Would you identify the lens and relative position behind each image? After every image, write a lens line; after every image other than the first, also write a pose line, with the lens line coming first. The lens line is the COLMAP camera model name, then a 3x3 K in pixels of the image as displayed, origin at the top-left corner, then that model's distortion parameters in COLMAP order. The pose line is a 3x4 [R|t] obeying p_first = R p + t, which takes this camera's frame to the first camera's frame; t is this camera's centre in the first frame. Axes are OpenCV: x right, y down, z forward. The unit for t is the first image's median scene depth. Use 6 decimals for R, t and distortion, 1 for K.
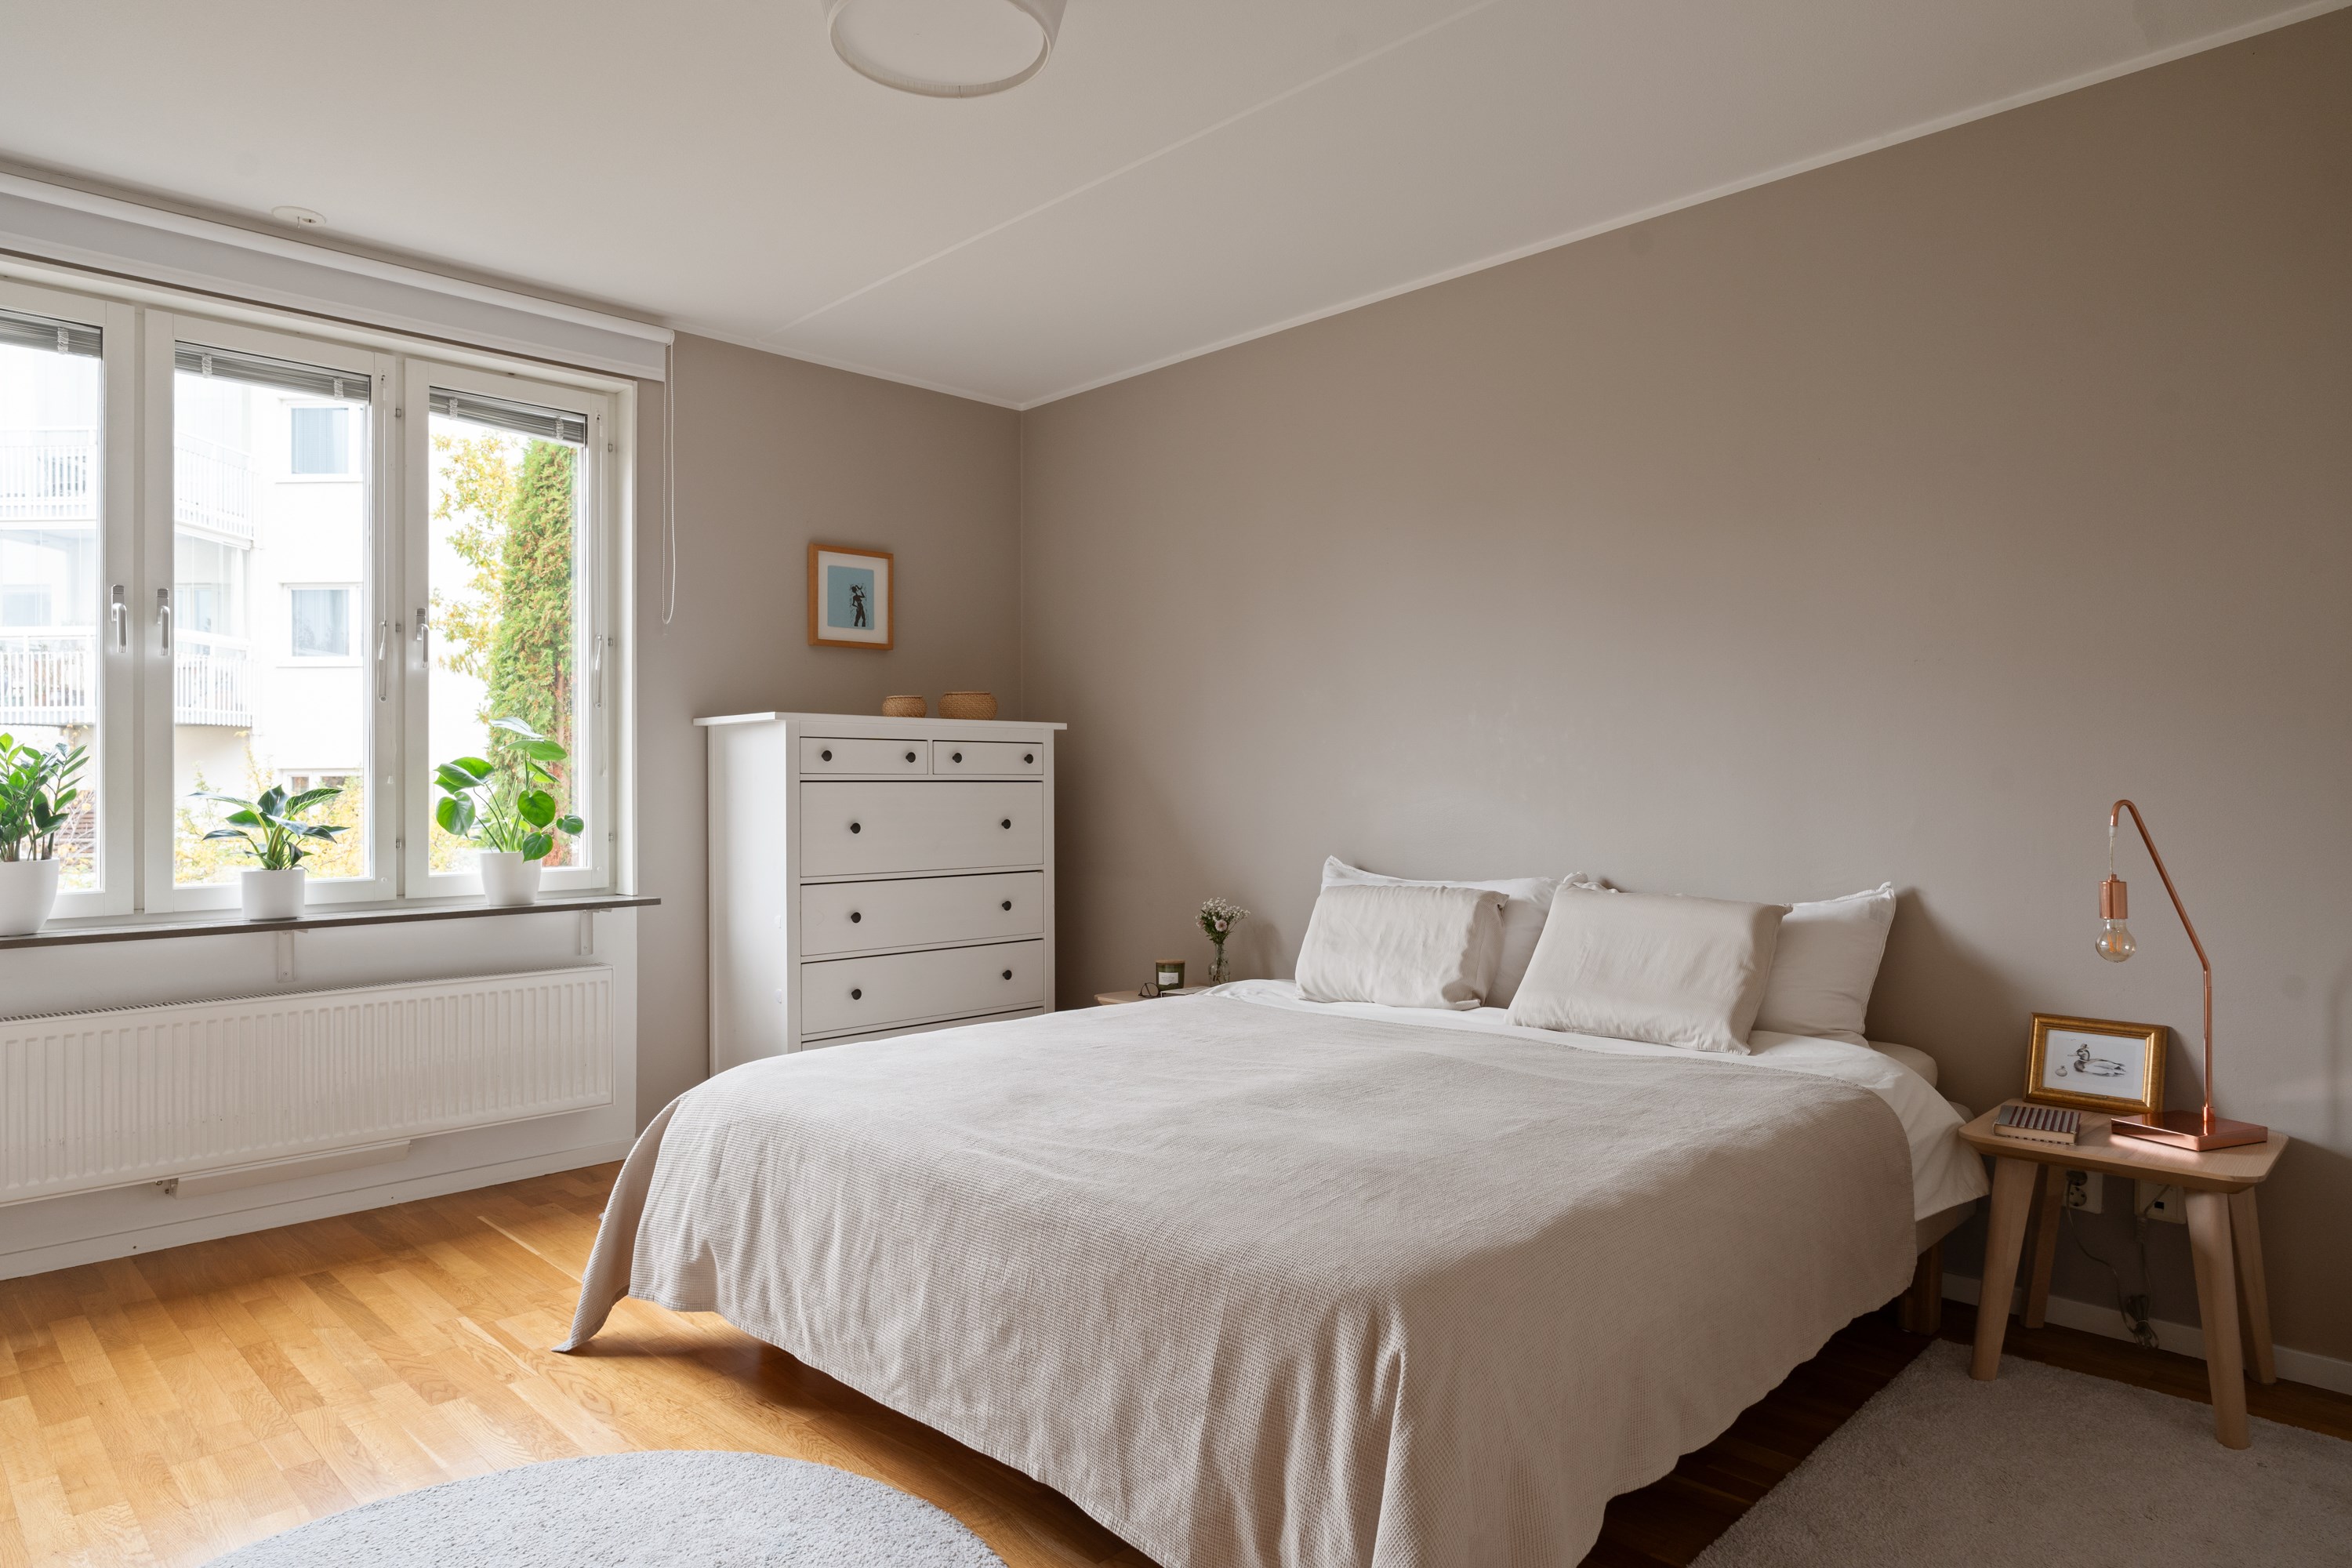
lens RADIAL K [[1377.7, 0, 1176.0], [0, 1377.7, 784.0], [0, 0, 1]] dist [-0.002966, -0.001932]
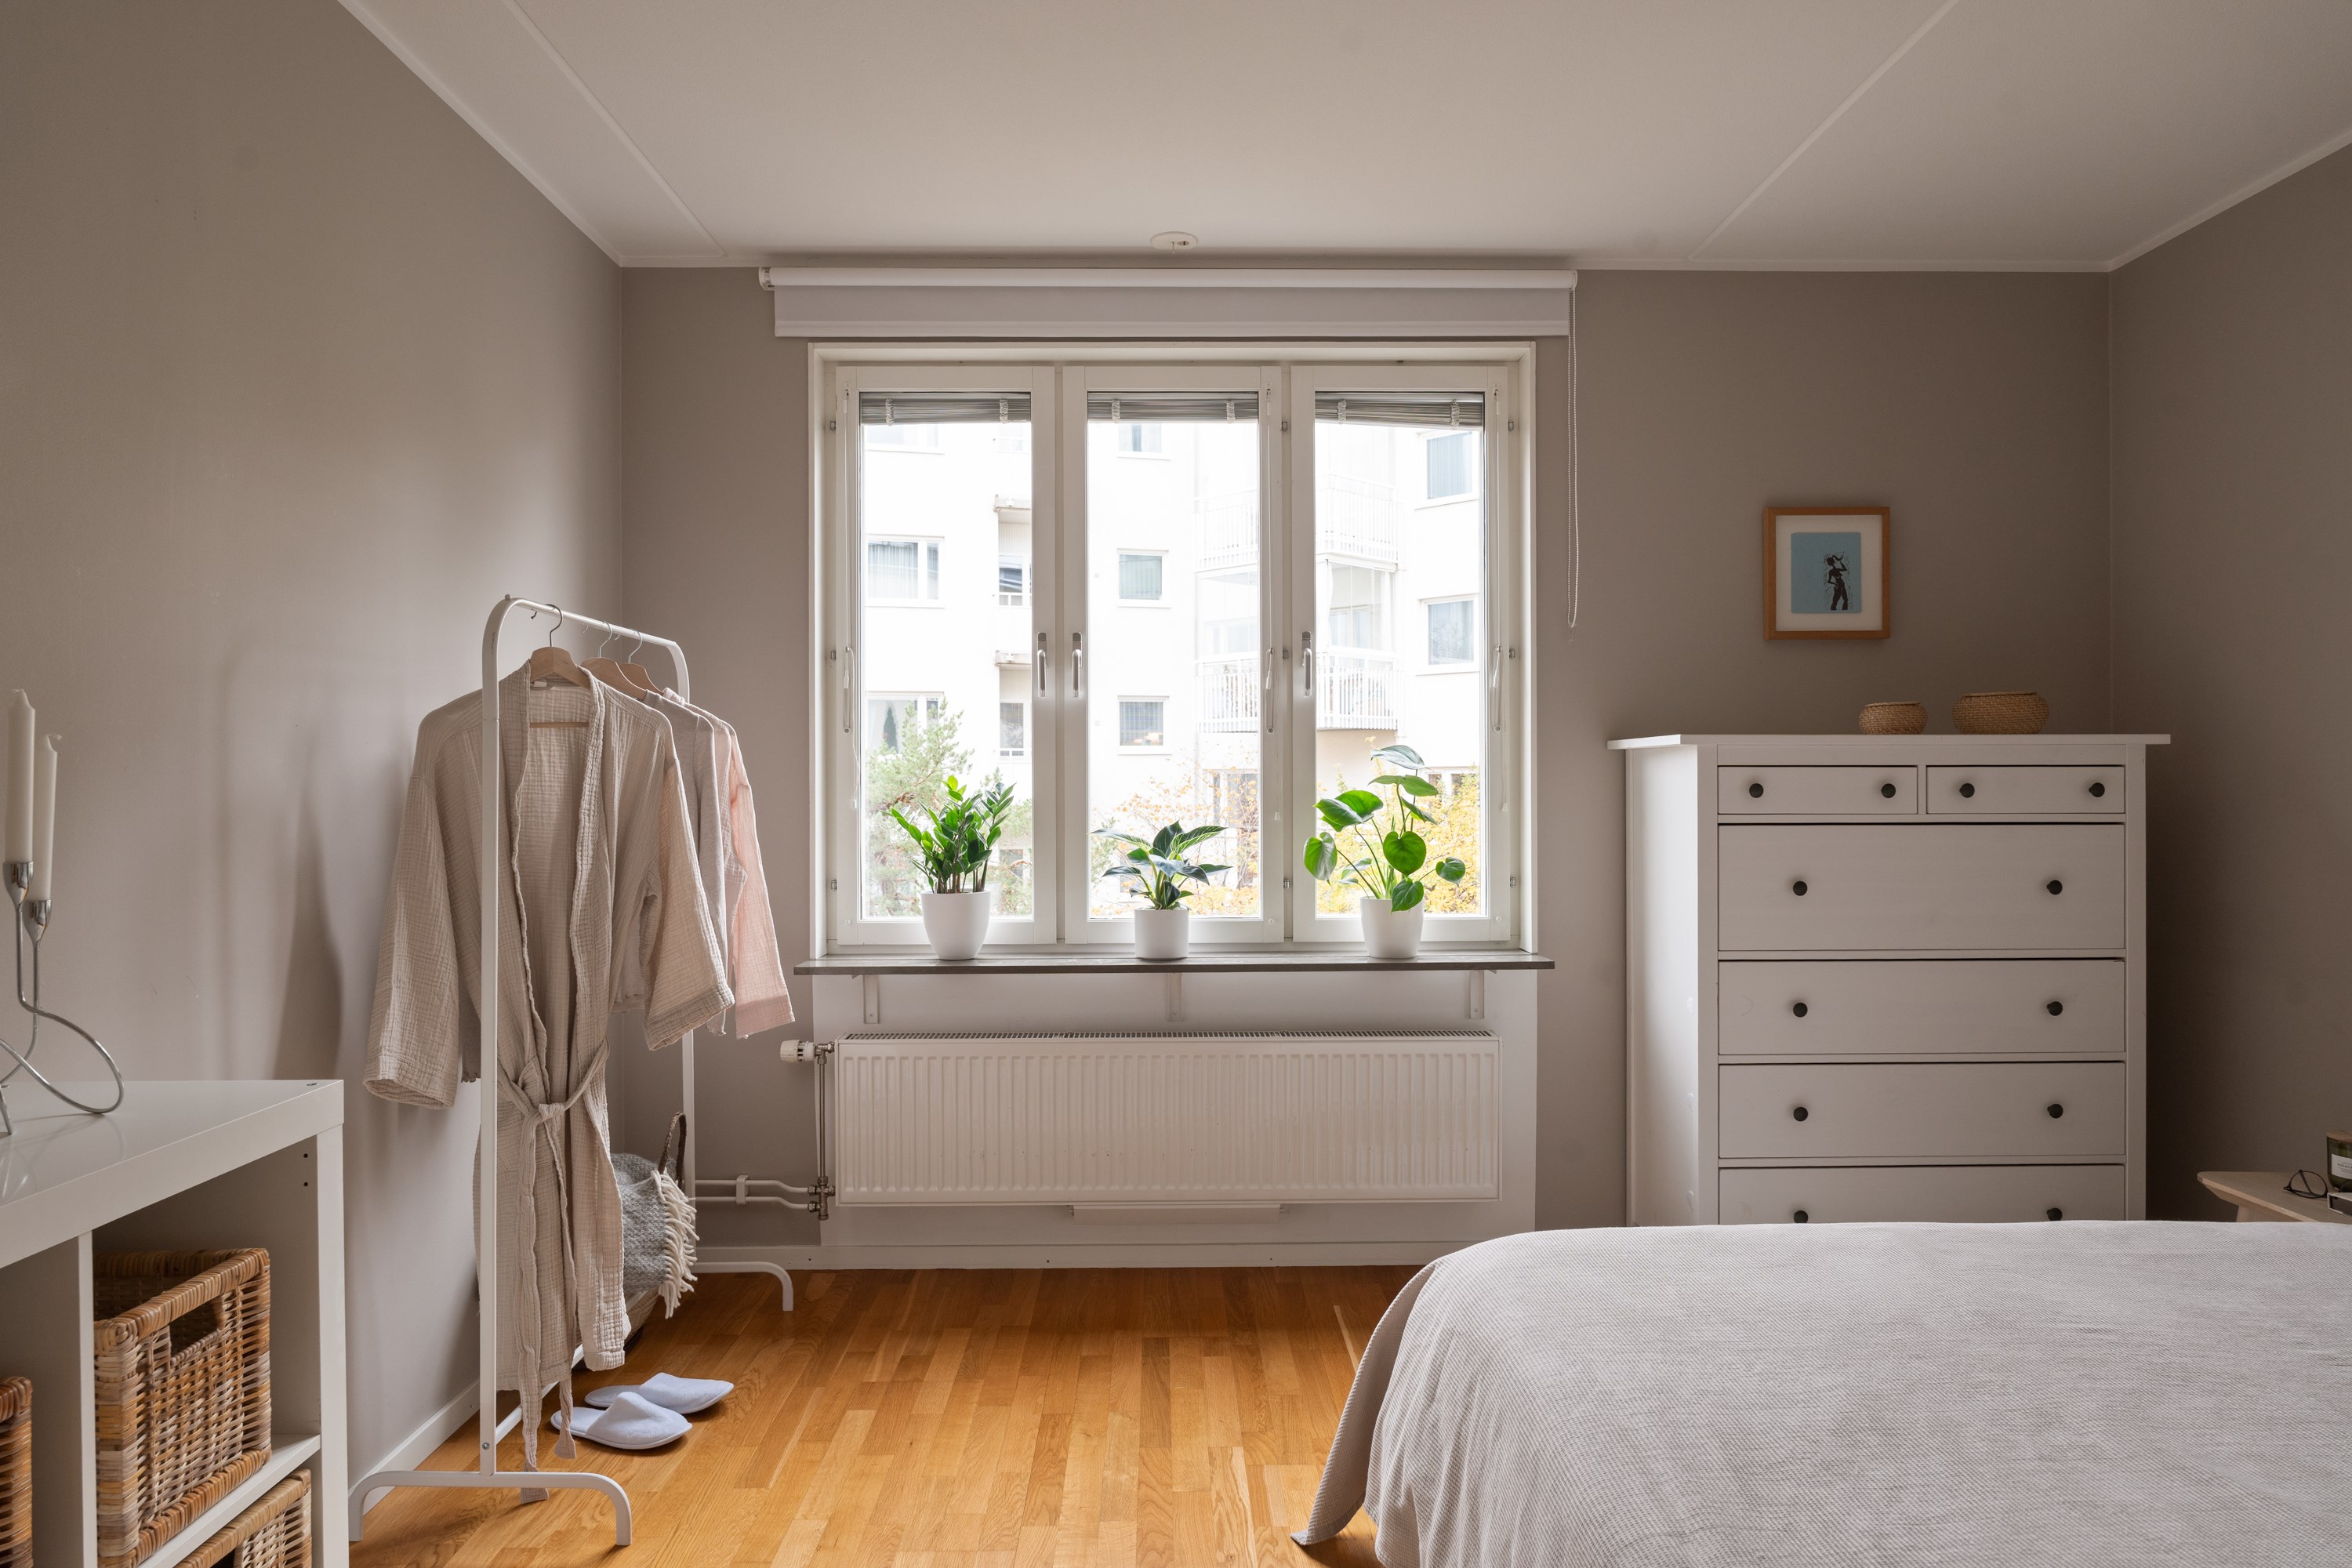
lens RADIAL K [[1430.8, 0, 1176.0], [0, 1430.8, 784.0], [0, 0, 1]] dist [-0.026724, 0.021827]
pose [[0.719283, 0.005094, -0.694699, 0.061029], [-0.000778, 0.999978, 0.006527, -0.031044], [0.694717, -0.004154, 0.719271, 0.243791]]
